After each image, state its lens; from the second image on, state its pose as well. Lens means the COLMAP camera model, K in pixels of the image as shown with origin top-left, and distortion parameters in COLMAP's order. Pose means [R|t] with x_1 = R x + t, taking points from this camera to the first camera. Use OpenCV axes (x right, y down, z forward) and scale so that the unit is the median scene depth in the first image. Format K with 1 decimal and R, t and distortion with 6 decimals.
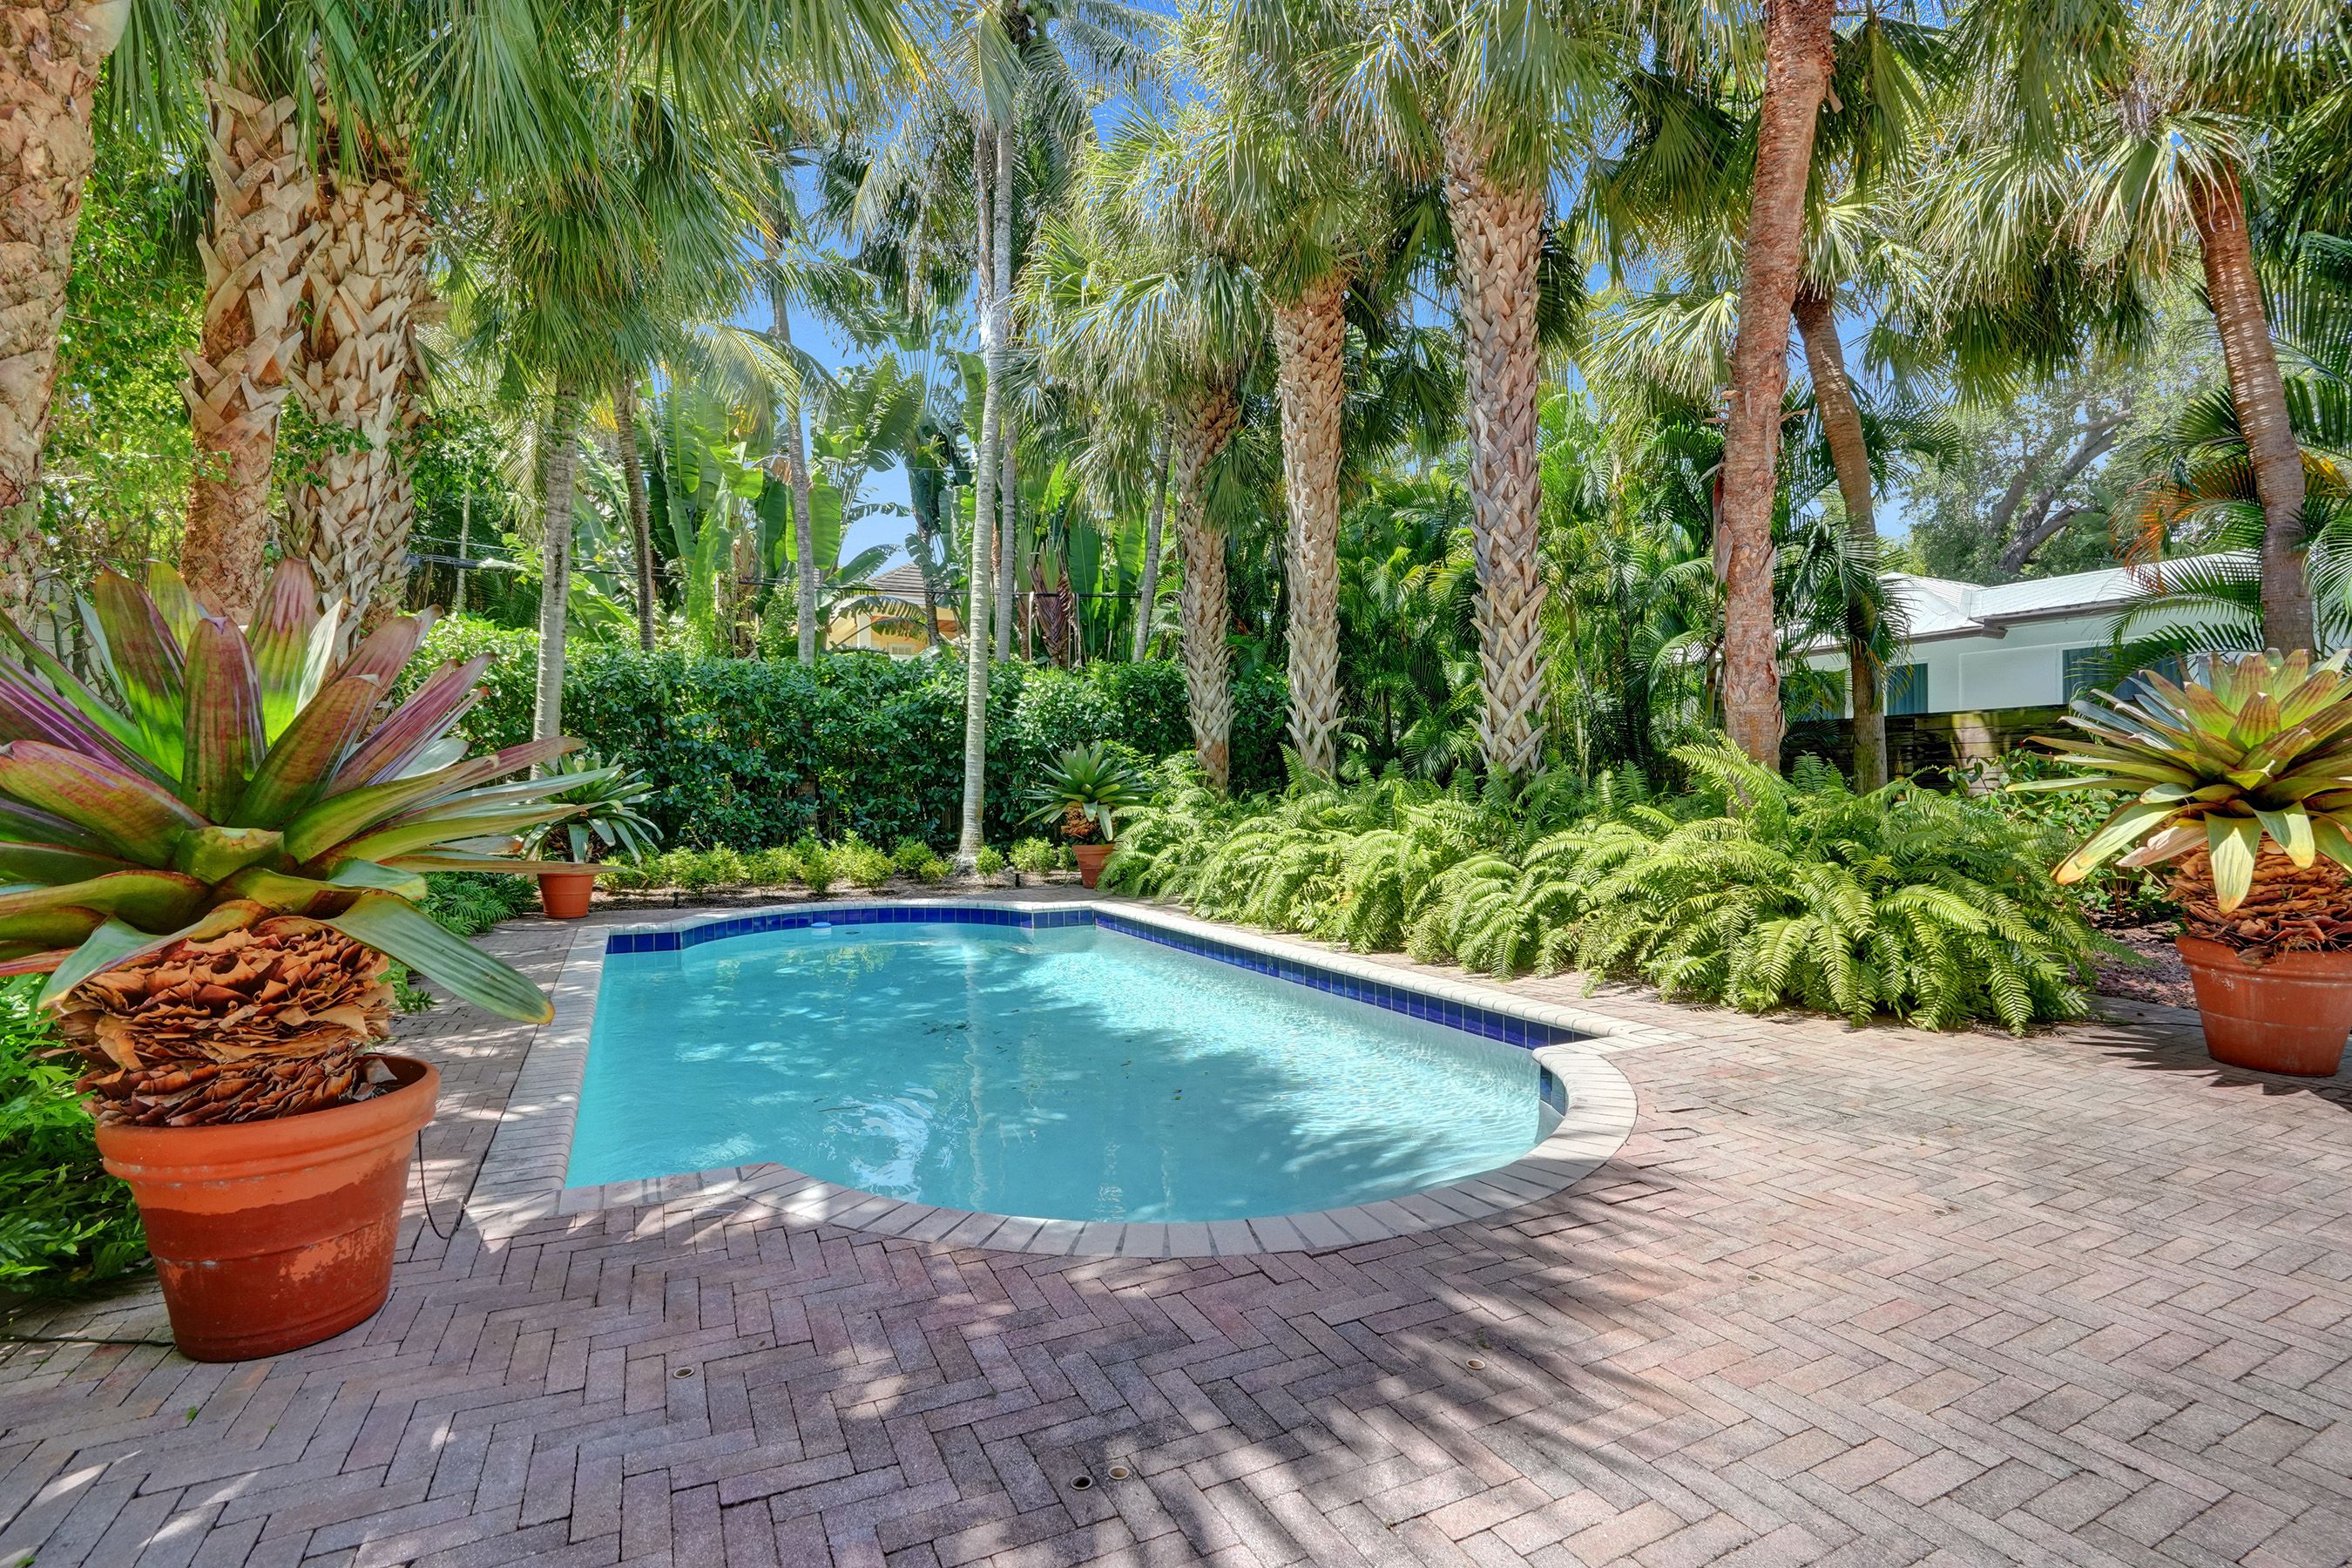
lens RADIAL K [[1102.7, 0, 1175.5], [0, 1102.7, 792.5], [0, 0, 1]] dist [-0.065487, 0.027380]
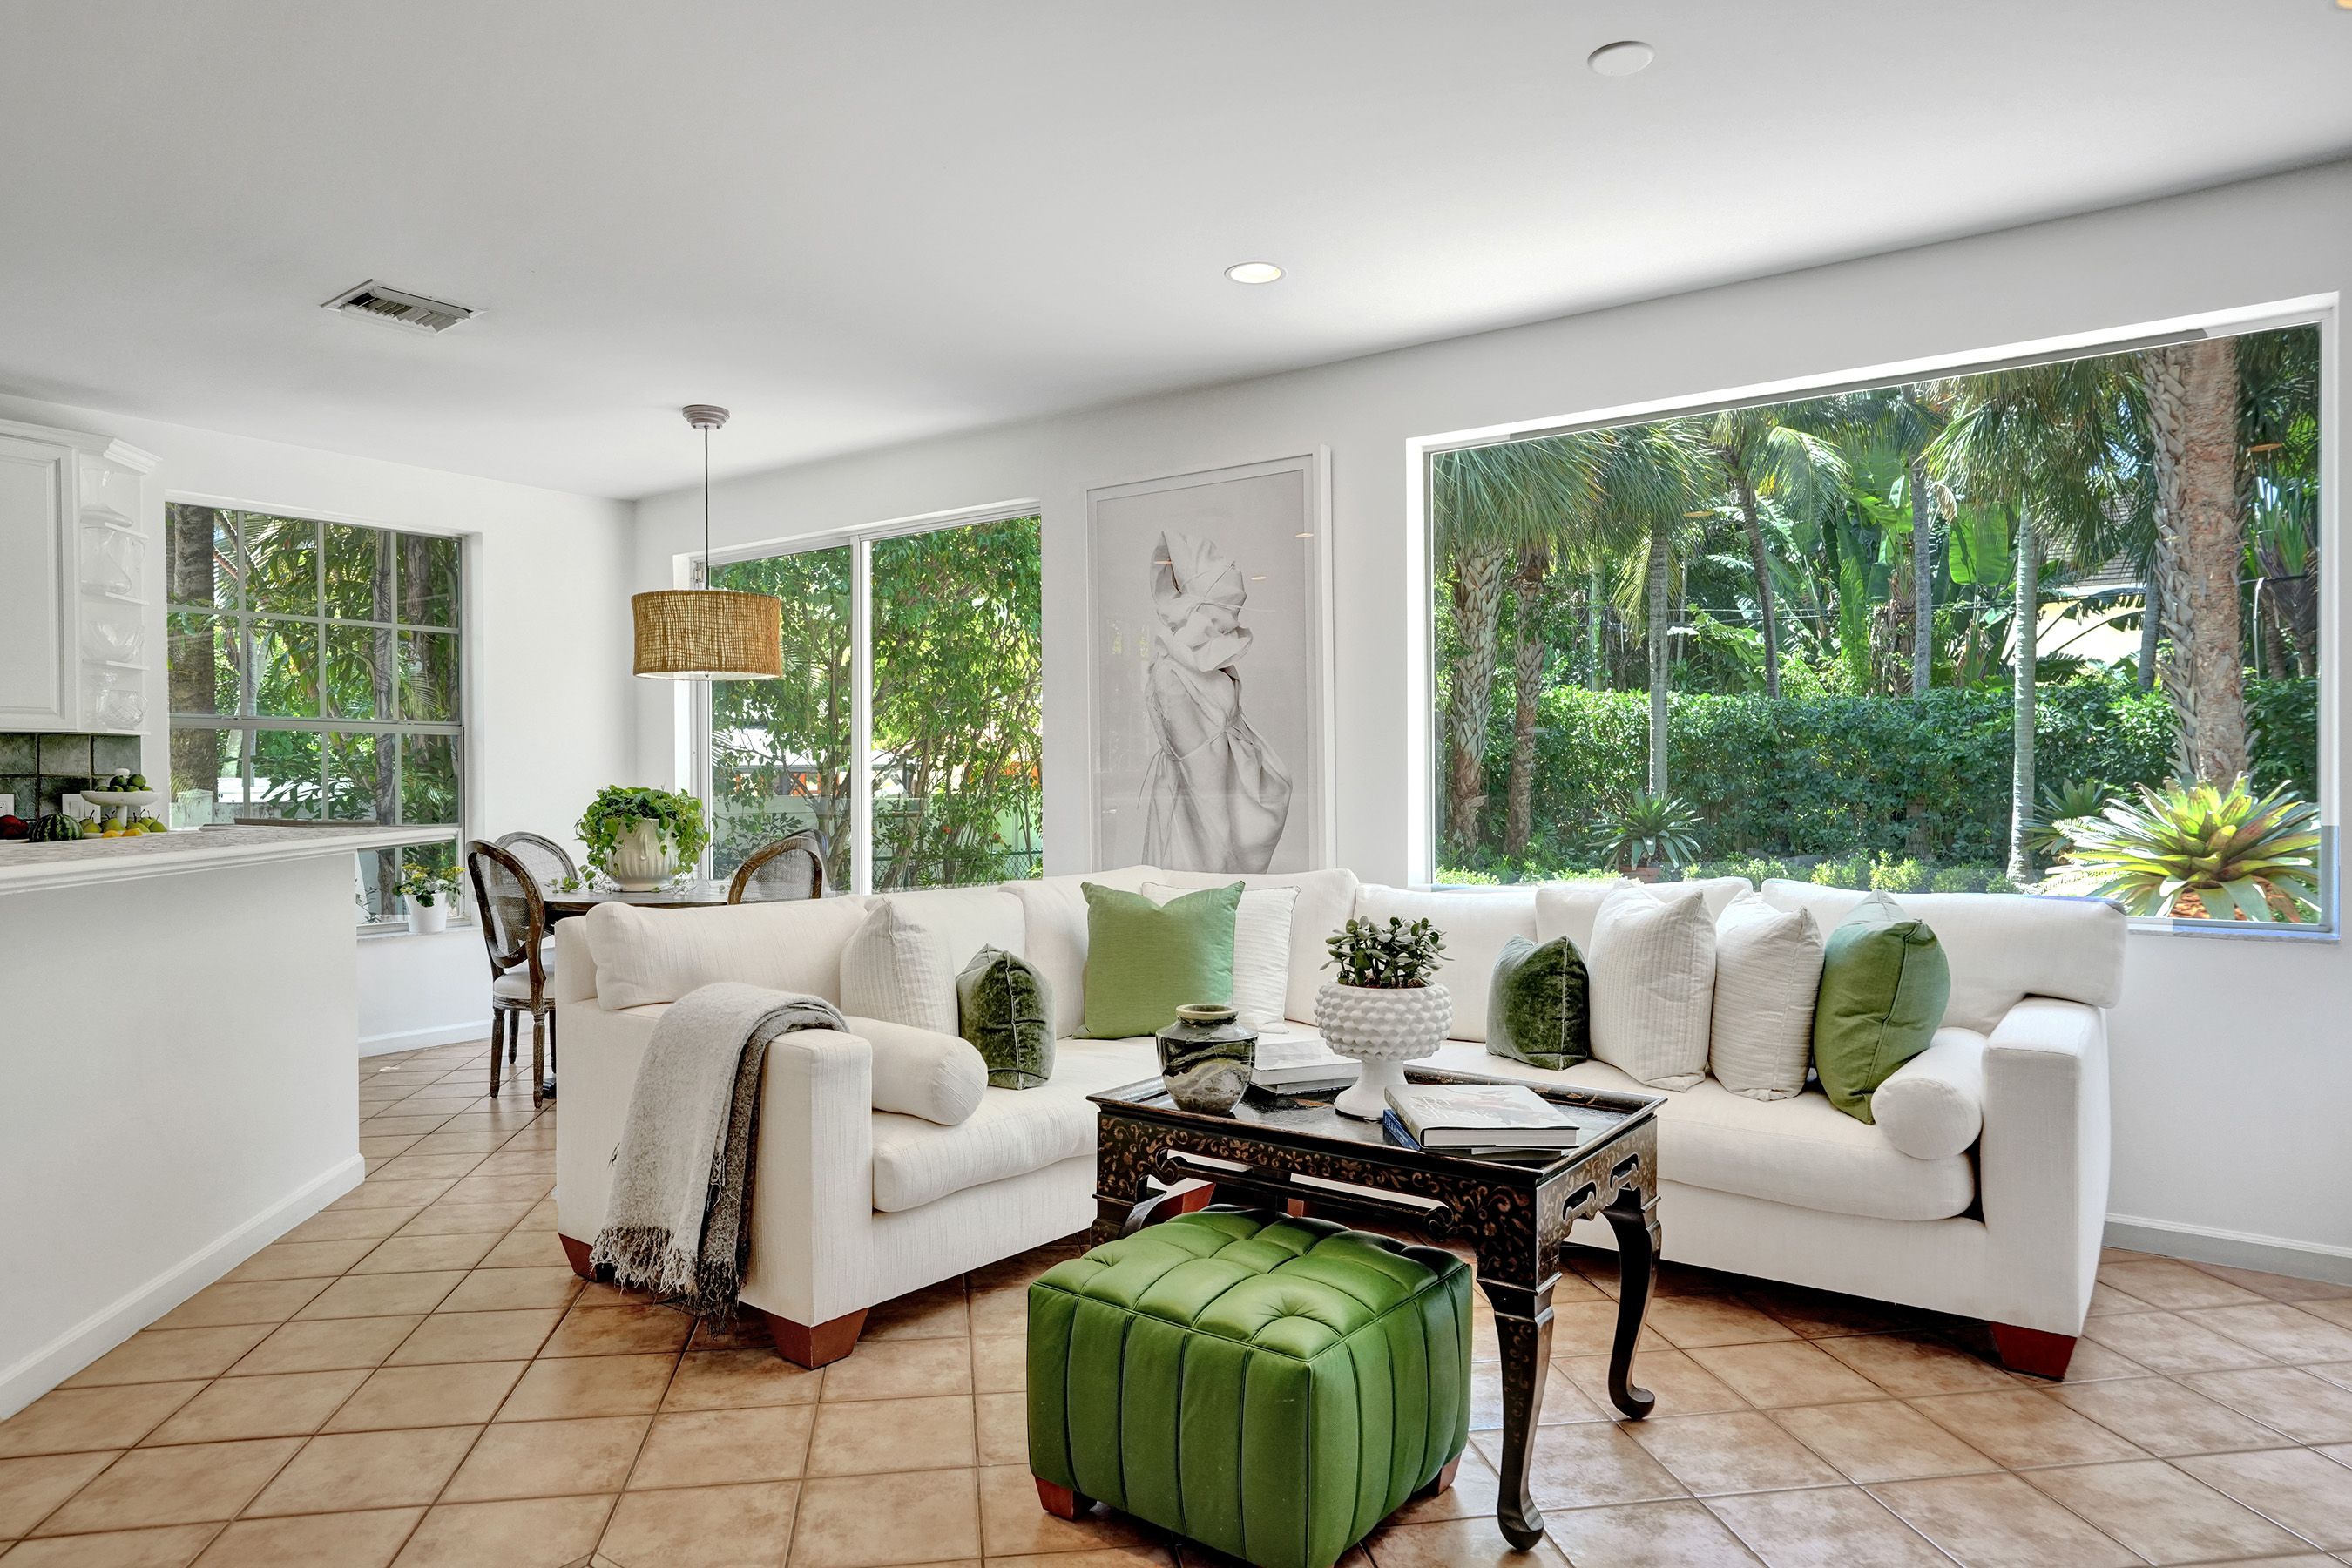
lens RADIAL K [[1435.9, 0, 1176.9], [0, 1435.9, 791.7], [0, 0, 1]] dist [-0.004144, 0.001487]
pose [[0.479806, 0.010185, -0.877315, 1.296728], [-0.003148, 0.999946, 0.009887, -0.080739], [0.877369, -0.001982, 0.479813, -0.756555]]
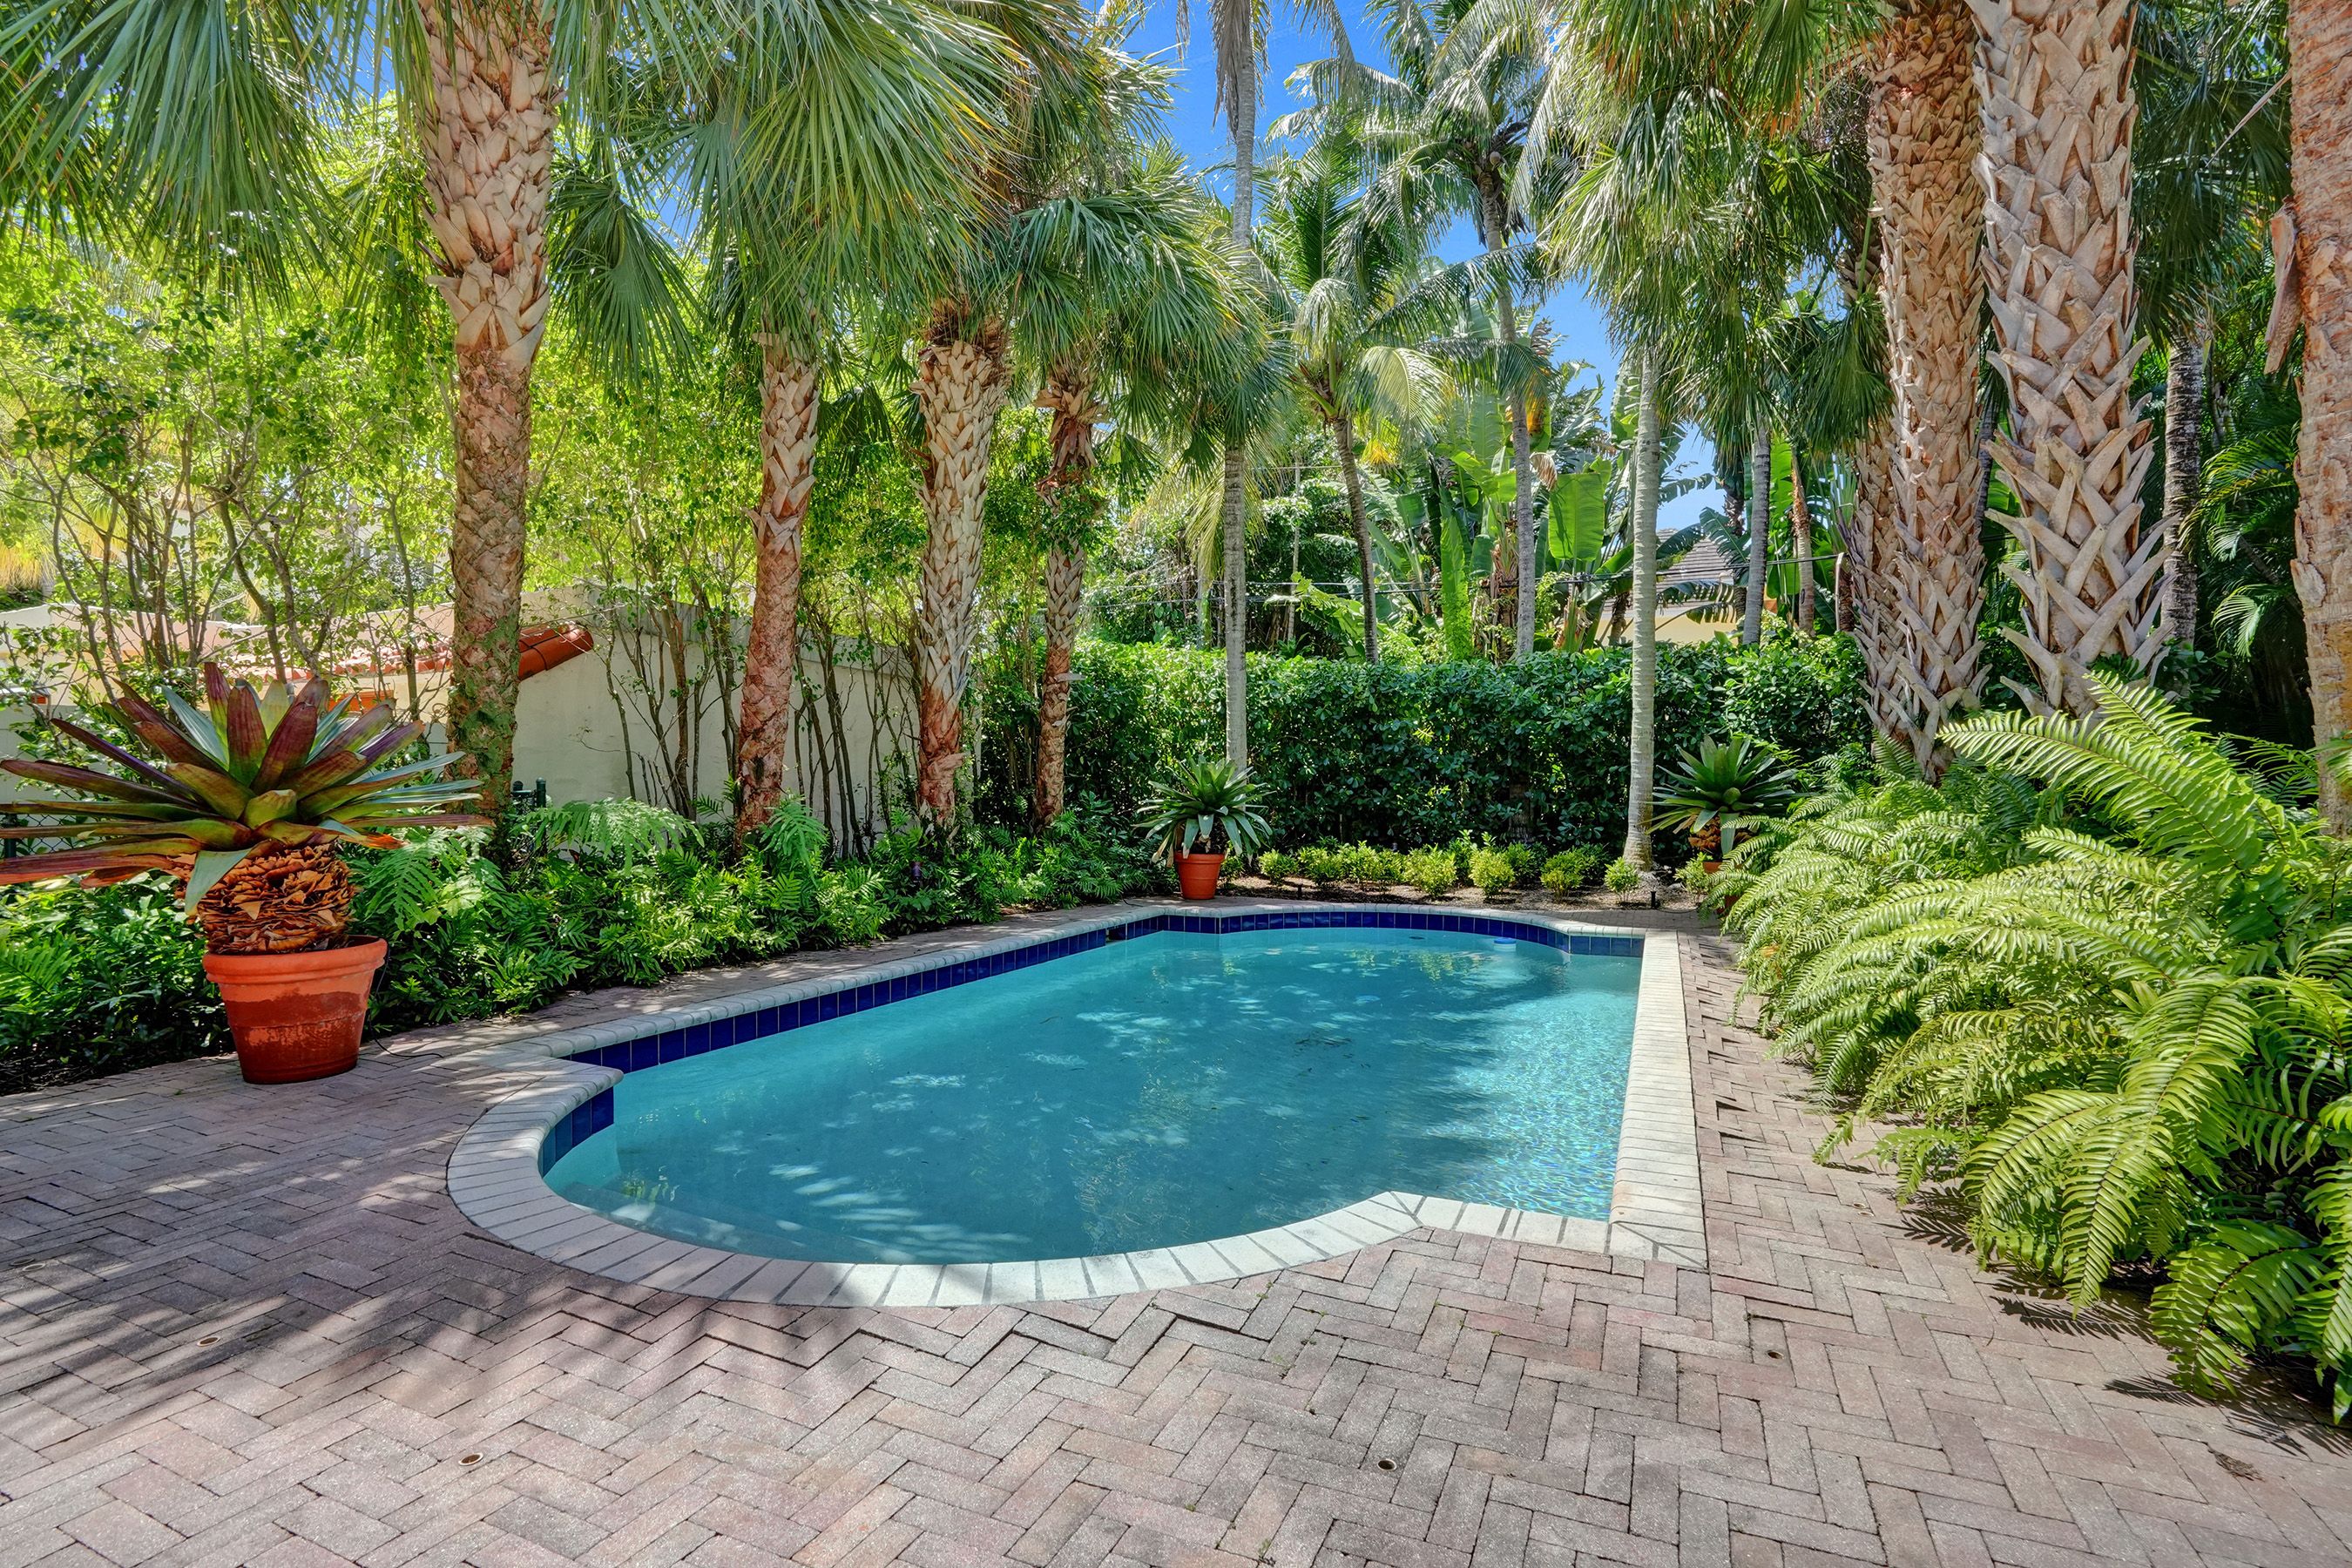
lens RADIAL K [[1102.7, 0, 1175.5], [0, 1102.7, 792.5], [0, 0, 1]] dist [-0.065487, 0.027380]
pose [[0.633126, 0.008143, -0.774006, 0.518201], [-0.010602, 0.999942, 0.001847, -0.001455], [0.773976, 0.007036, 0.633176, 0.338209]]
